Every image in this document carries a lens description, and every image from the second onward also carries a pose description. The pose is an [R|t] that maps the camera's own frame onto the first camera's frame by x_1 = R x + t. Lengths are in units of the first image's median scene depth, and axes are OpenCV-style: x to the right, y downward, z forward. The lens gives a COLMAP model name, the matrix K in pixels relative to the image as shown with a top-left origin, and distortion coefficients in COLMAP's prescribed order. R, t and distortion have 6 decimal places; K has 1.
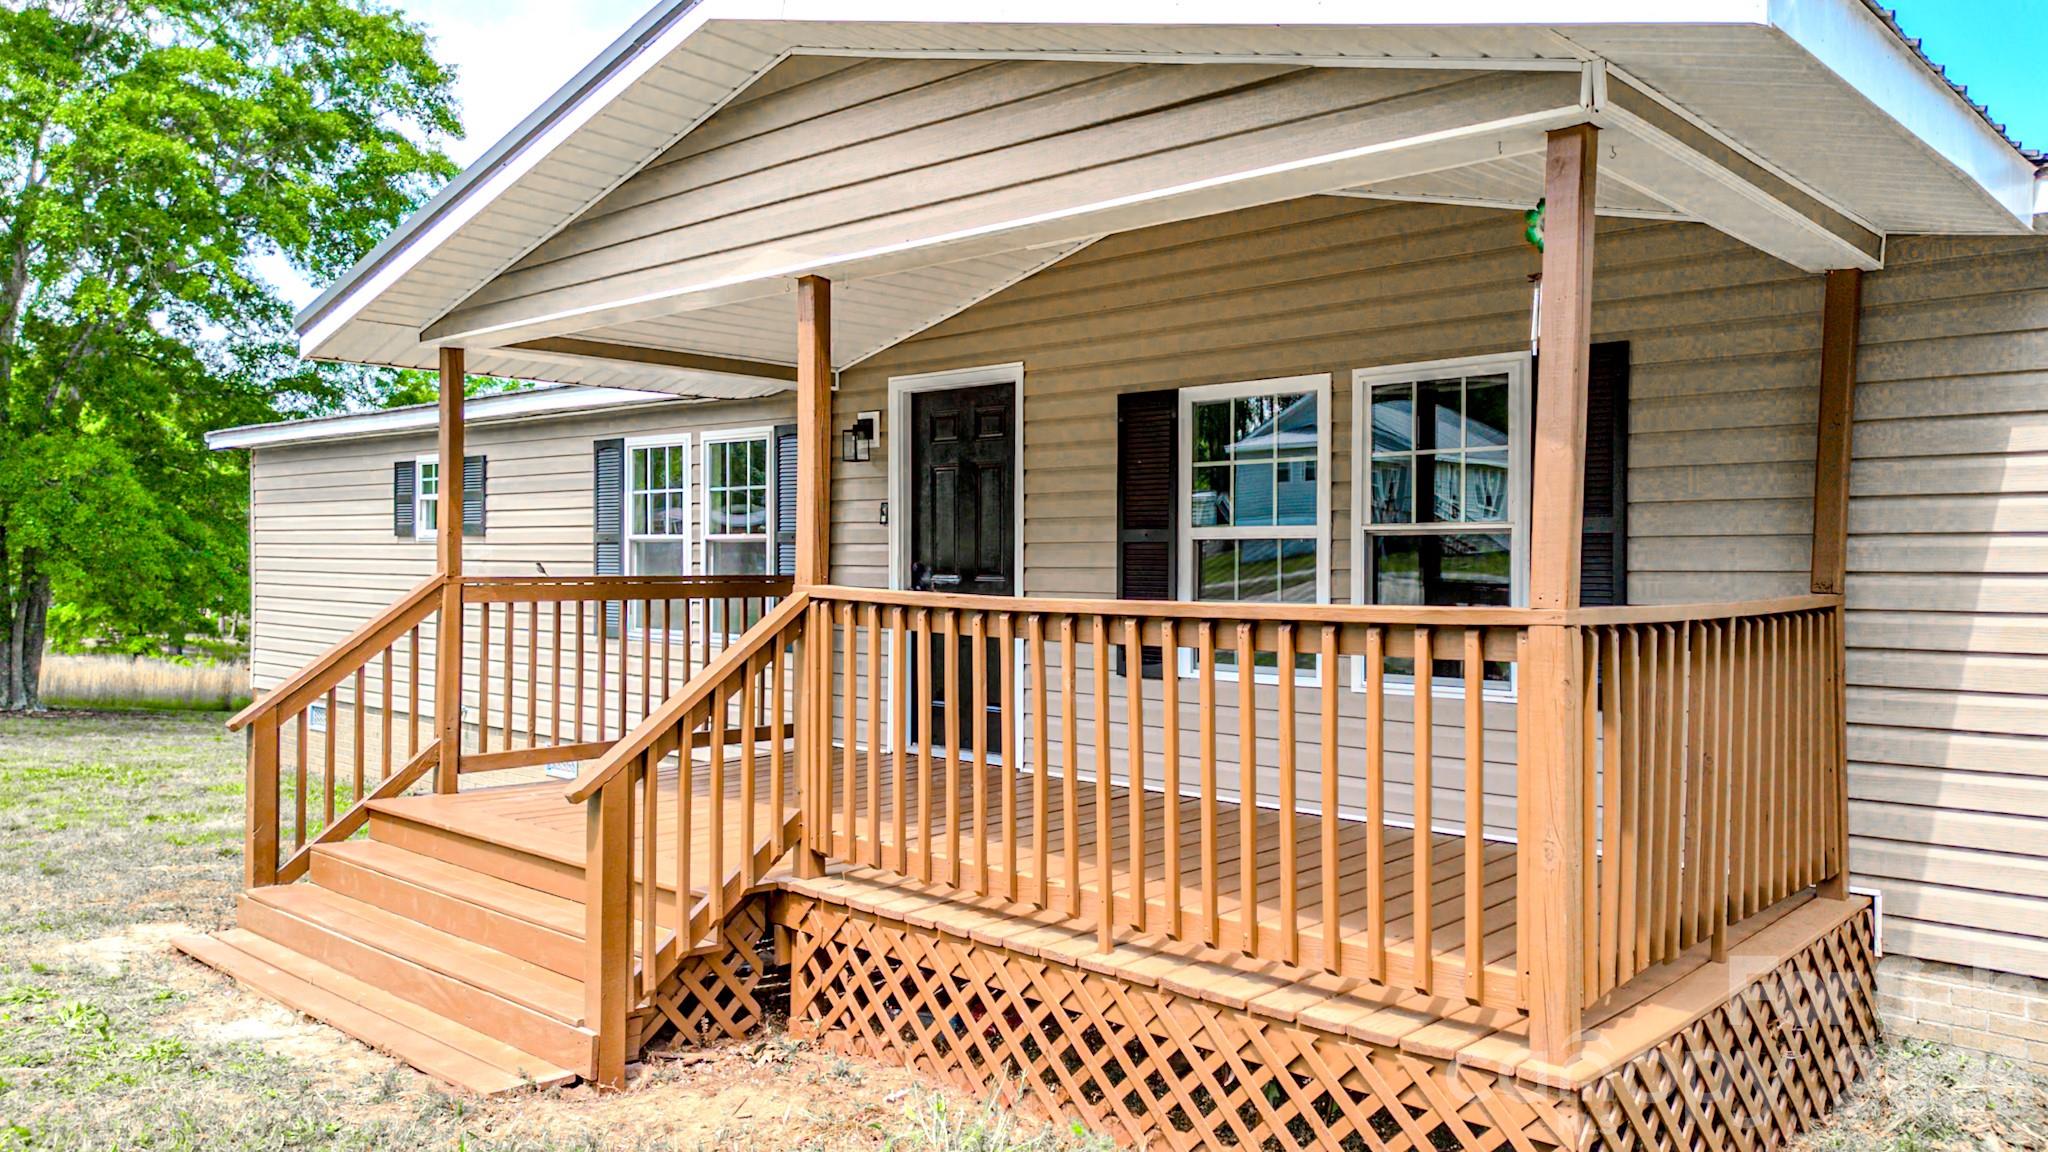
lens RADIAL K [[1468.2, 0, 1037.1], [0, 1468.2, 575.8], [0, 0, 1]] dist [0.112362, -0.142585]
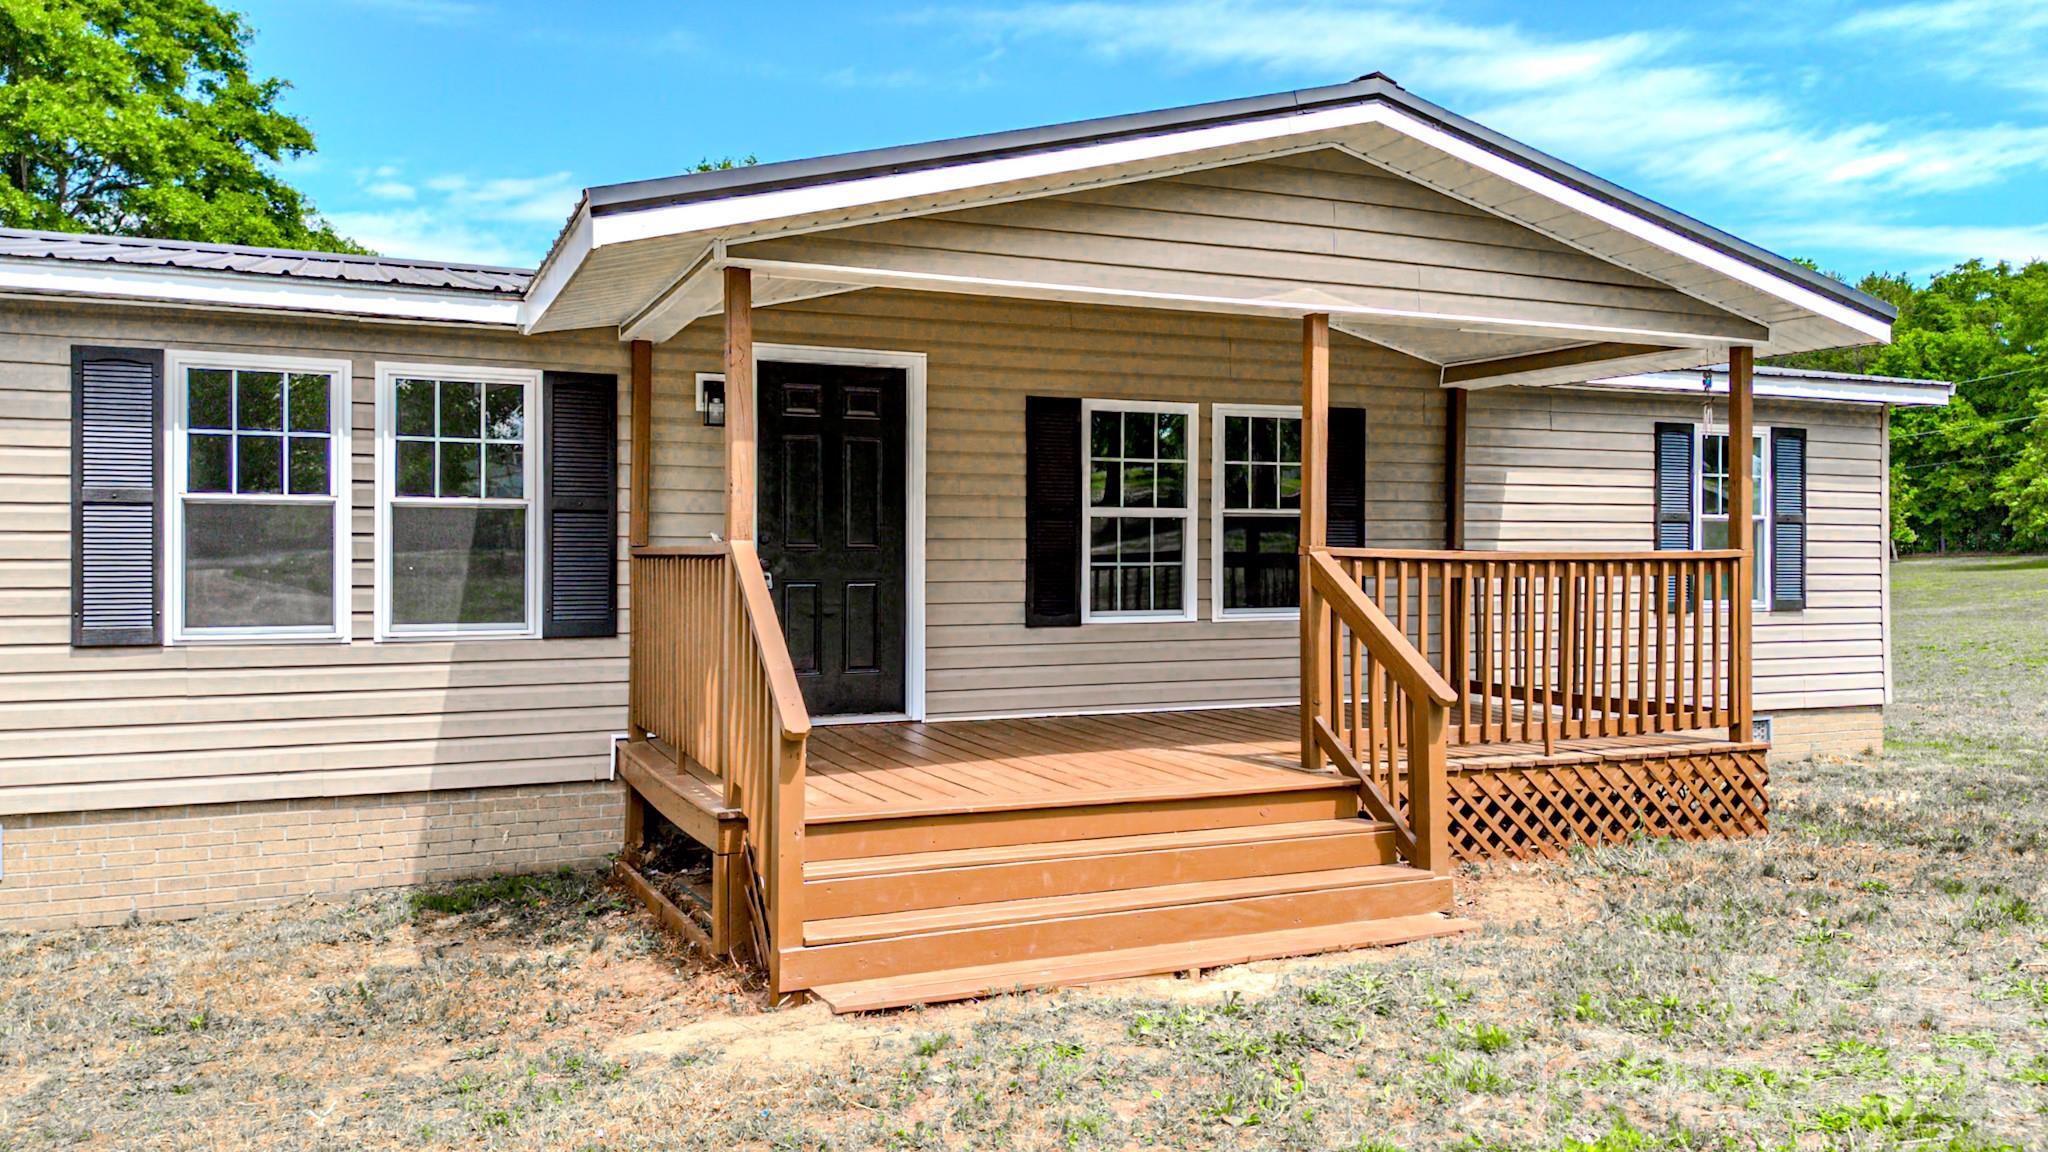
lens RADIAL K [[1468.2, 0, 1037.1], [0, 1468.2, 575.8], [0, 0, 1]] dist [0.112362, -0.142585]
pose [[0.399798, -0.020291, 0.916379, -0.917496], [0.011413, 0.999788, 0.017159, 0.003845], [-0.916532, 0.003598, 0.399945, 0.438691]]
